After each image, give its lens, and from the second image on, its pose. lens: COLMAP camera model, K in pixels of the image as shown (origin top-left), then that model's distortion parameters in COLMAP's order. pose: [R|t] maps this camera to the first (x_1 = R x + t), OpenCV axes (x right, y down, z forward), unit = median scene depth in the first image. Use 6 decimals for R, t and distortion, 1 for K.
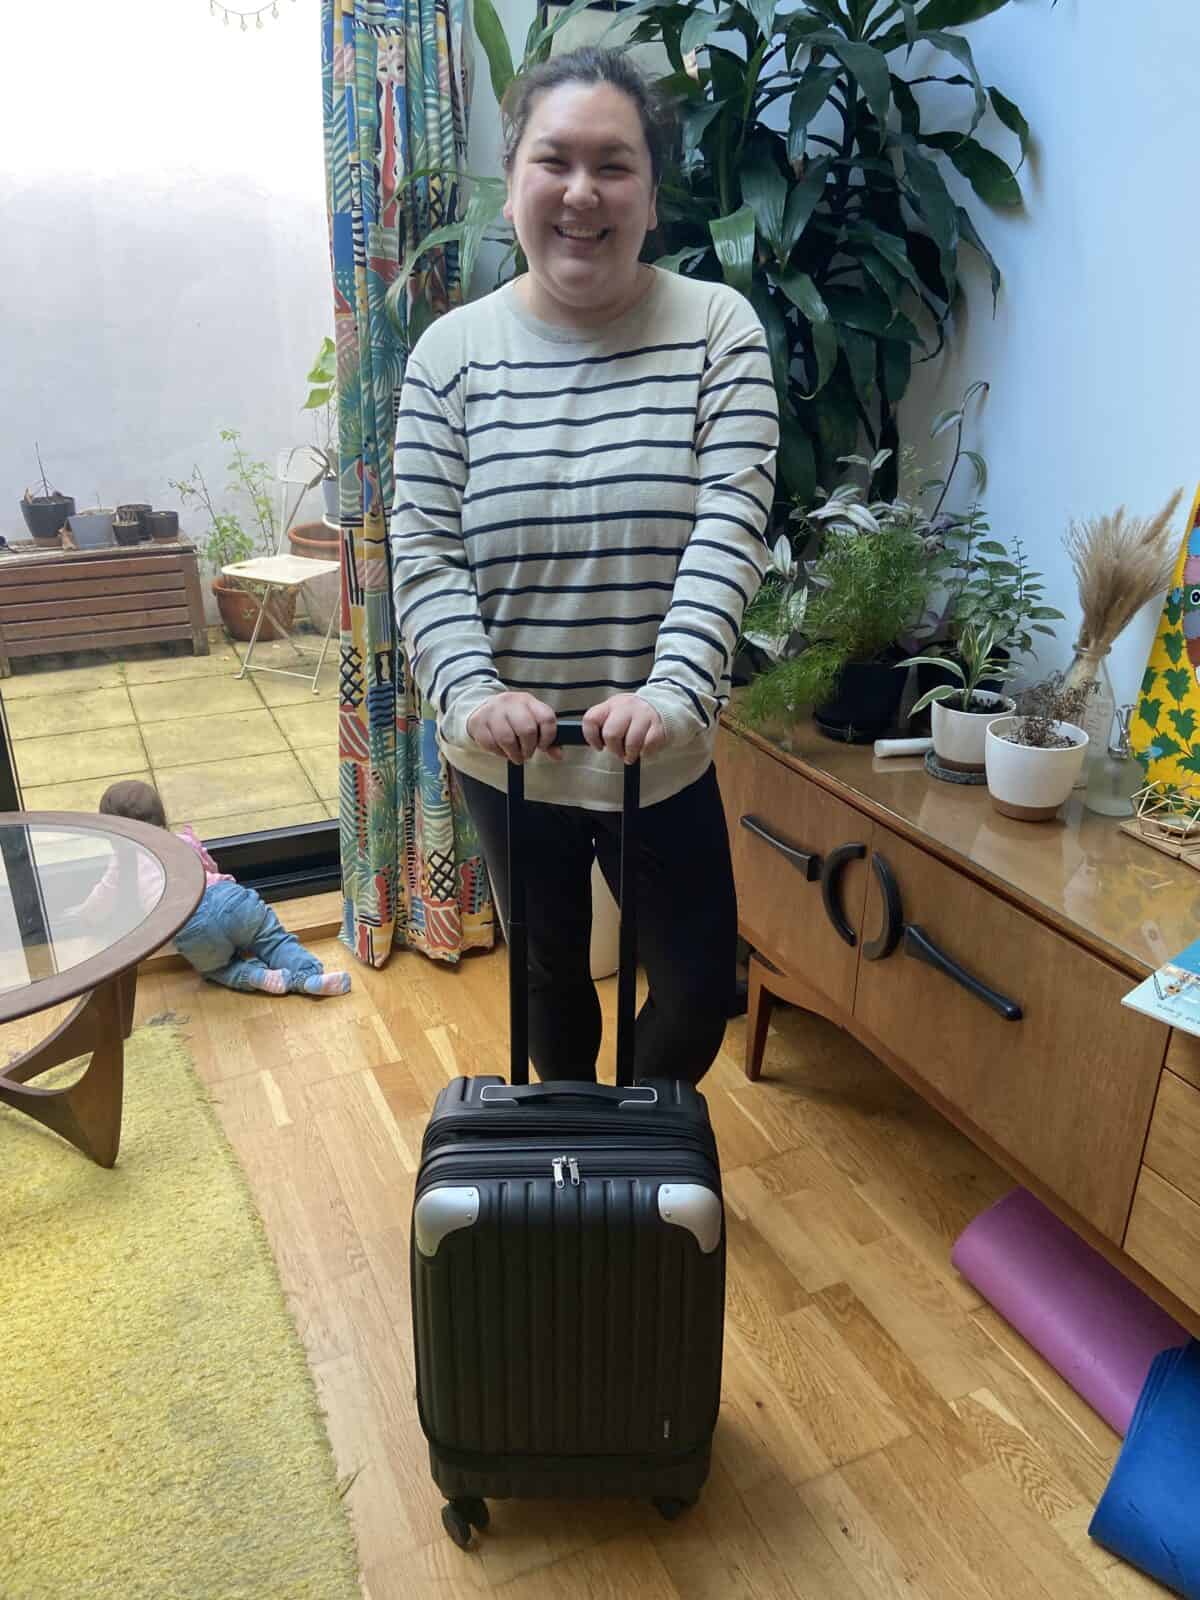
lens RADIAL K [[1215.2, 0, 607.0], [0, 1215.2, 797.6], [0, 0, 1]] dist [0.123889, -0.156682]
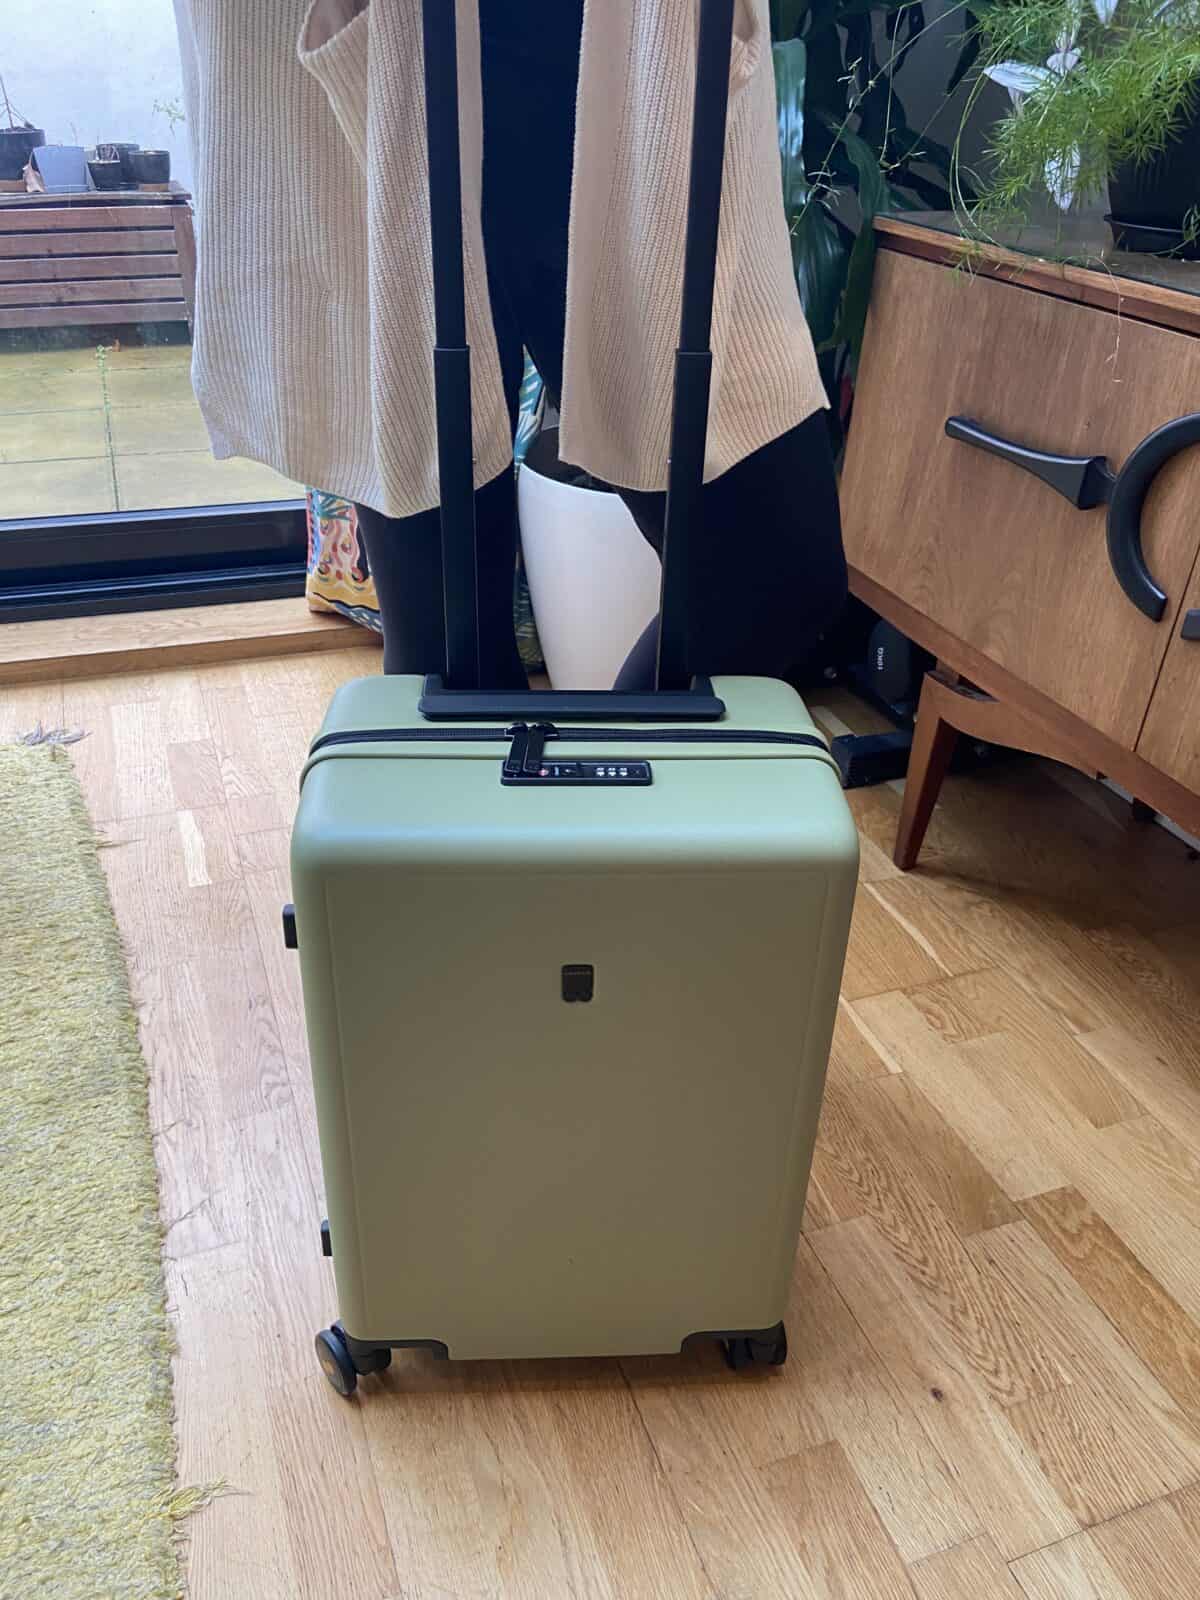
lens RADIAL K [[1223.2, 0, 599.9], [0, 1223.2, 823.1], [0, 0, 1]] dist [0.206612, -0.326090]
pose [[0.996867, 0.059069, -0.052595, -0.013840], [-0.049979, 0.985864, 0.159921, 0.136281], [0.061298, -0.156791, 0.985728, 0.424807]]
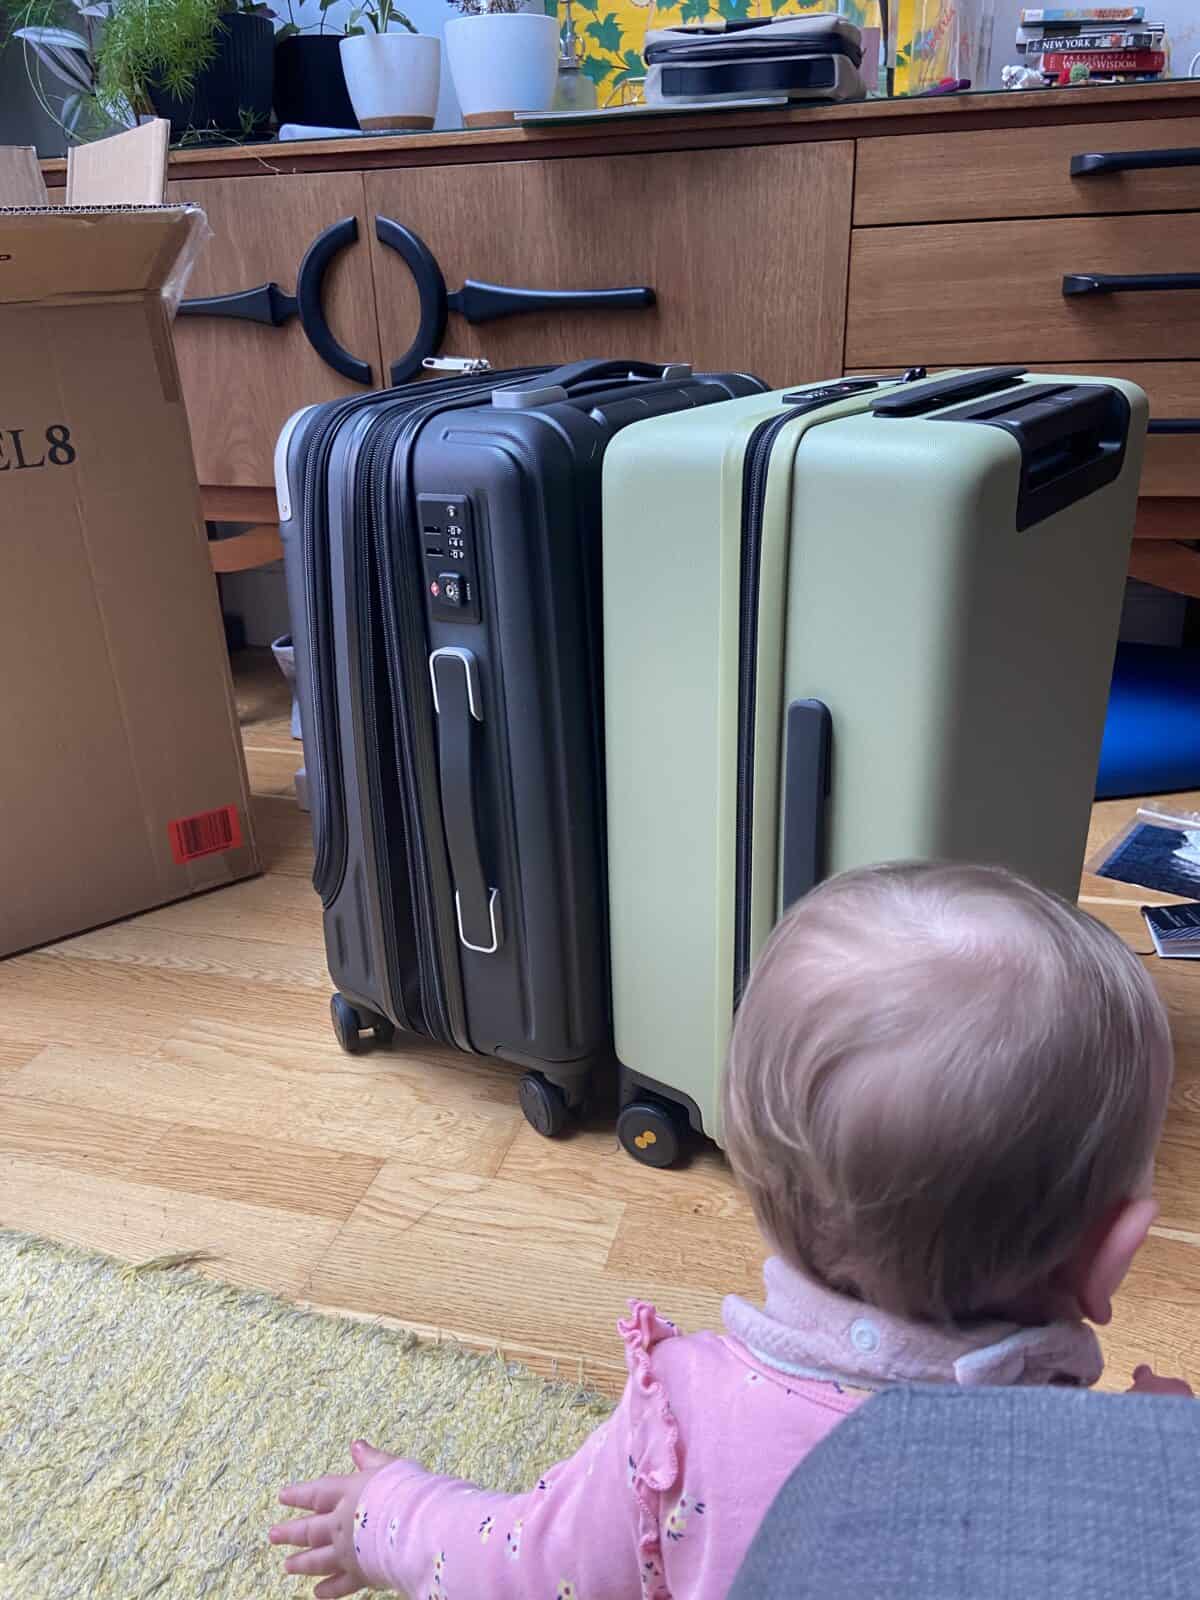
lens RADIAL K [[1201.3, 0, 589.7], [0, 1201.3, 796.8], [0, 0, 1]] dist [0.120981, -0.142968]
pose [[0.665682, -0.334427, 0.667103, -0.307310], [0.340404, 0.931615, 0.127352, 0.318052], [-0.664073, 0.142308, 0.734000, 0.400858]]
